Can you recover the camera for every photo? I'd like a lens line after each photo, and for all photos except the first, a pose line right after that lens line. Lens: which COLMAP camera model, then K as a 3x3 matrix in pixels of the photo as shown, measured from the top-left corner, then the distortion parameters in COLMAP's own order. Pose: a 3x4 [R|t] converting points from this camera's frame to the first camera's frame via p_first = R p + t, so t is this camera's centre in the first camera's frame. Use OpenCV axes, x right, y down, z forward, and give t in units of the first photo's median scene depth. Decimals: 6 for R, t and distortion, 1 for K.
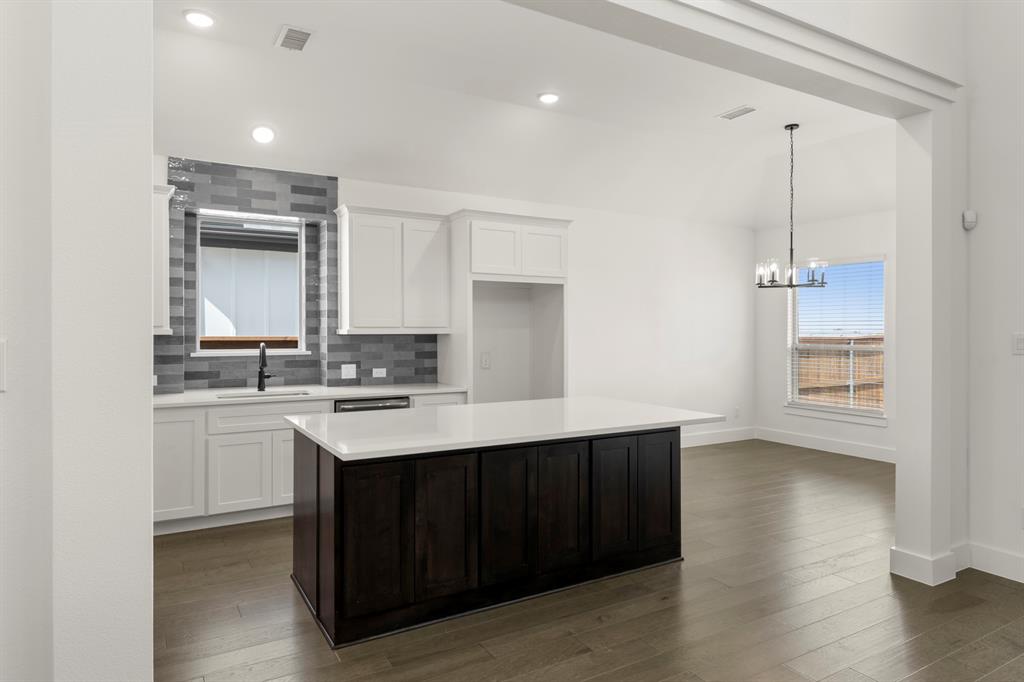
lens RADIAL K [[627.9, 0, 527.9], [0, 627.9, 334.2], [0, 0, 1]] dist [0.016750, -0.007500]
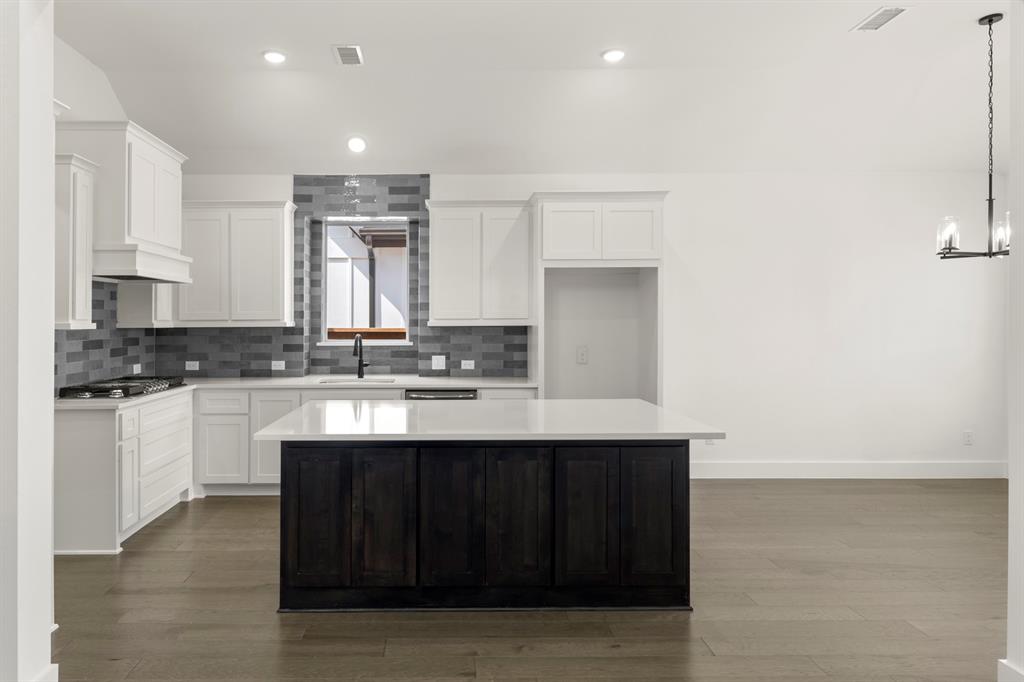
lens RADIAL K [[668.7, 0, 429.6], [0, 668.7, 316.8], [0, 0, 1]] dist [0.019039, -0.006481]
pose [[0.853106, -0.008355, -0.521672, 0.275677], [0.001873, 0.999914, -0.012952, -0.000957], [0.521735, 0.010072, 0.853048, 0.067766]]
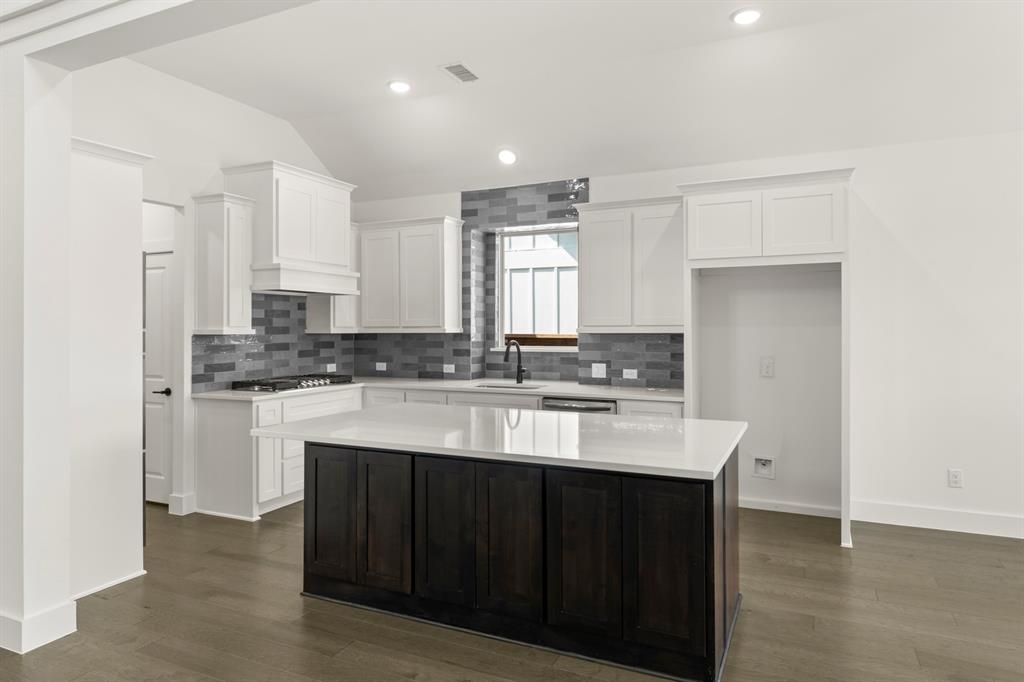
lens RADIAL K [[627.9, 0, 474.5], [0, 627.9, 316.7], [0, 0, 1]] dist [0.016750, -0.007500]
pose [[0.536683, -0.017790, -0.843596, 0.454190], [-0.001785, 0.999752, -0.022218, -0.003139], [0.843782, 0.013430, 0.536518, 0.312717]]
